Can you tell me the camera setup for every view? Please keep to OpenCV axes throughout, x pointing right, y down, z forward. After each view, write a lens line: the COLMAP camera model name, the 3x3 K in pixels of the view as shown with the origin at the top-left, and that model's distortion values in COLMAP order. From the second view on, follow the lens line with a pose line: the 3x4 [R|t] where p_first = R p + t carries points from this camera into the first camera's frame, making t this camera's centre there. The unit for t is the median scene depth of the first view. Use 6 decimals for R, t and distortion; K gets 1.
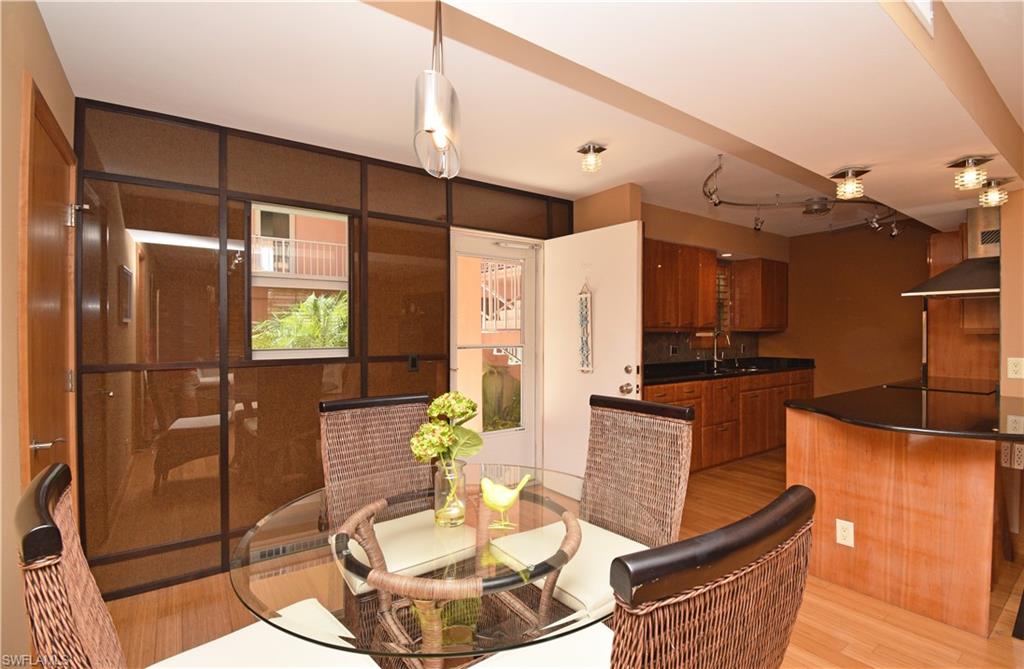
lens RADIAL K [[474.8, 0, 521.5], [0, 474.8, 336.1], [0, 0, 1]] dist [-0.004299, -0.005684]
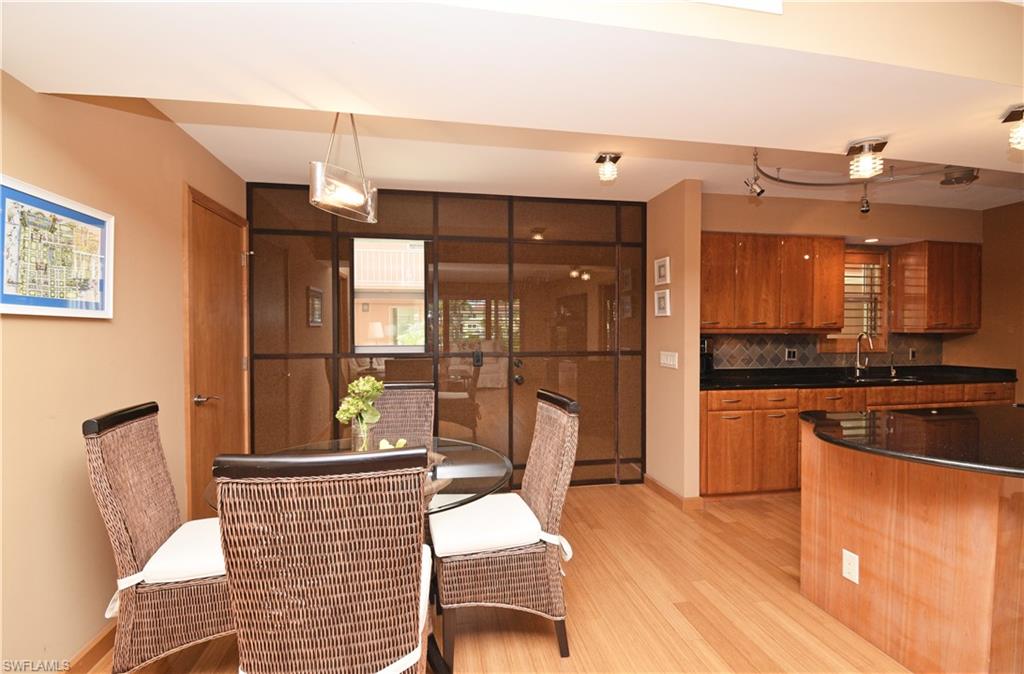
lens RADIAL K [[473.0, 0, 514.0], [0, 473.0, 342.7], [0, 0, 1]] dist [-0.009743, -0.007504]
pose [[0.900405, 0.010850, -0.434917, 0.503222], [-0.005097, 0.999883, 0.014391, -0.002160], [0.435022, -0.010741, 0.900356, -0.035101]]
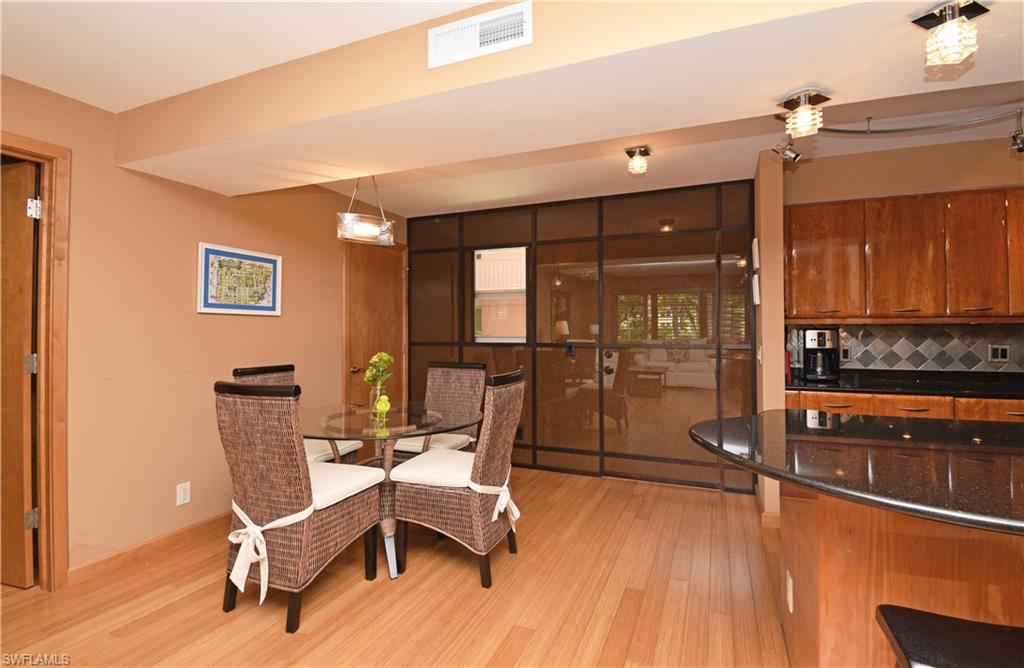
lens RADIAL K [[474.8, 0, 517.2], [0, 474.8, 333.1], [0, 0, 1]] dist [-0.004299, -0.005684]
pose [[0.524171, 0.002694, -0.851609, 1.102991], [-0.007111, 0.999974, -0.001213, 0.019897], [0.851583, 0.006692, 0.524176, 0.256959]]
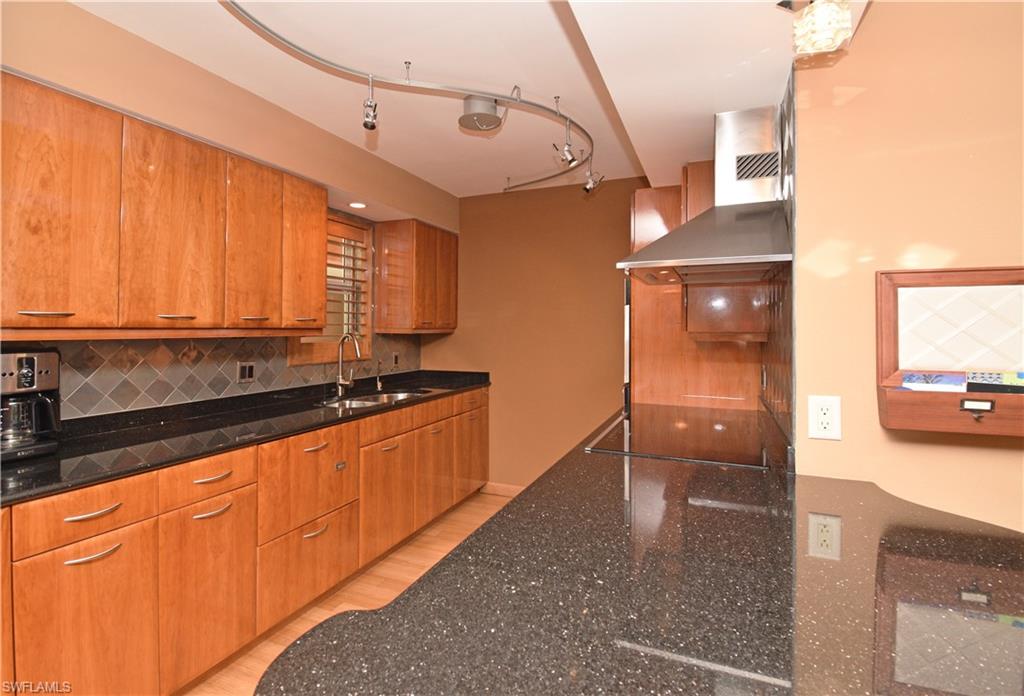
lens RADIAL K [[503.2, 0, 508.8], [0, 503.2, 319.3], [0, 0, 1]] dist [-0.004234, -0.001311]
pose [[0.851336, 0.015268, 0.524398, 0.587882], [-0.001264, 0.999633, -0.027053, -0.025639], [-0.524619, 0.022368, 0.851043, 0.816134]]
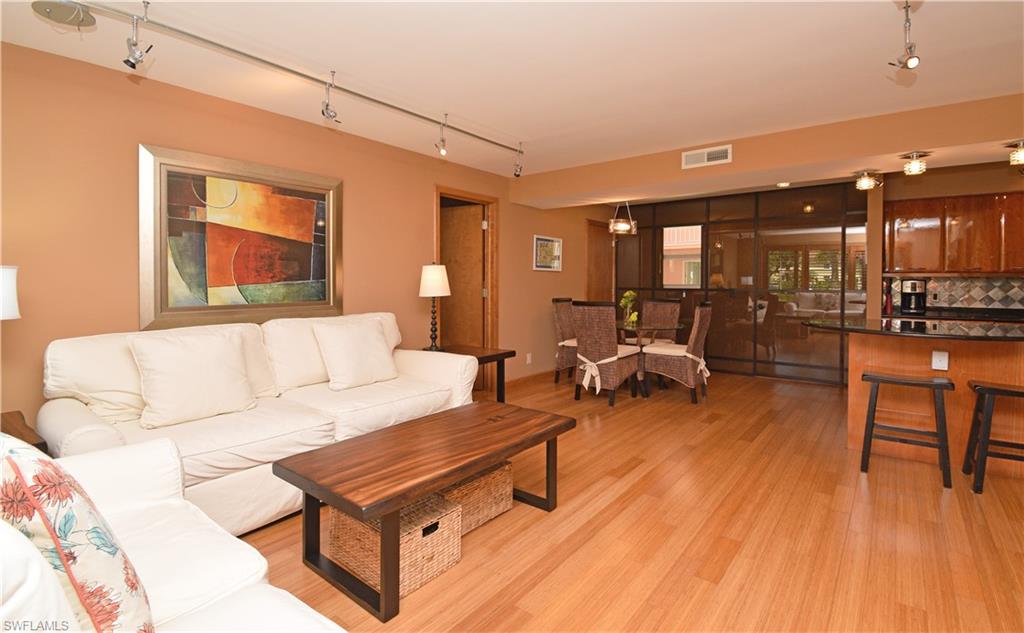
lens RADIAL K [[490.4, 0, 502.3], [0, 490.4, 293.1], [0, 0, 1]] dist [-0.008818, -0.006637]
pose [[0.257941, 0.022954, -0.965888, 2.016022], [-0.019863, 0.999632, 0.018452, 0.049690], [0.965956, 0.014426, 0.258303, -0.603345]]
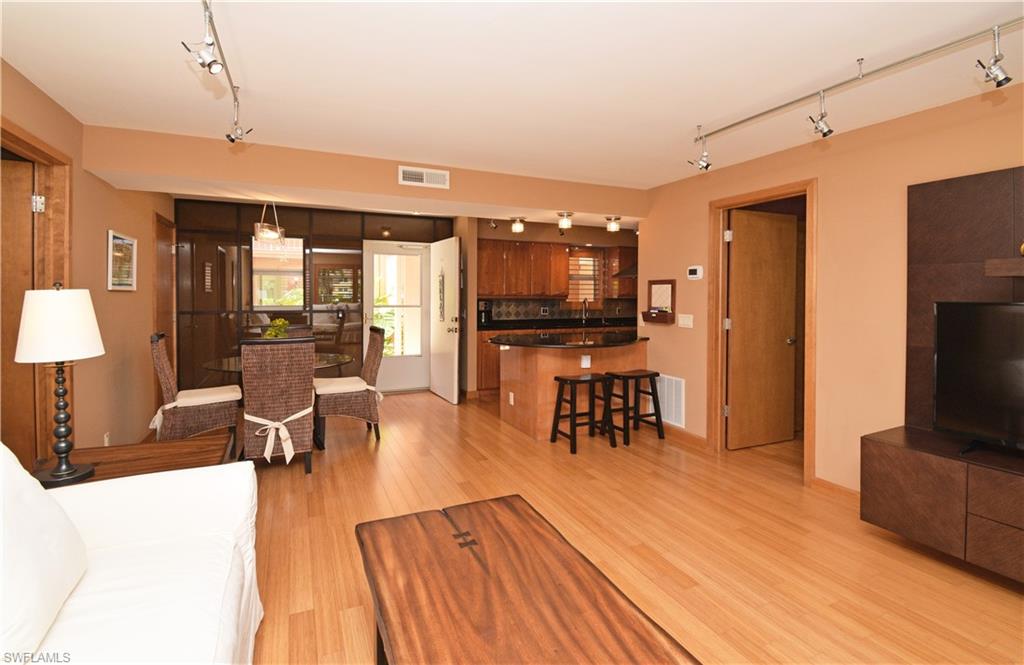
lens RADIAL K [[474.8, 0, 541.2], [0, 474.8, 308.9], [0, 0, 1]] dist [-0.004299, -0.005684]
pose [[0.988729, 0.011088, -0.149308, 1.132693], [-0.008297, 0.999779, 0.019306, -0.008874], [0.149489, -0.017850, 0.988602, -0.997799]]
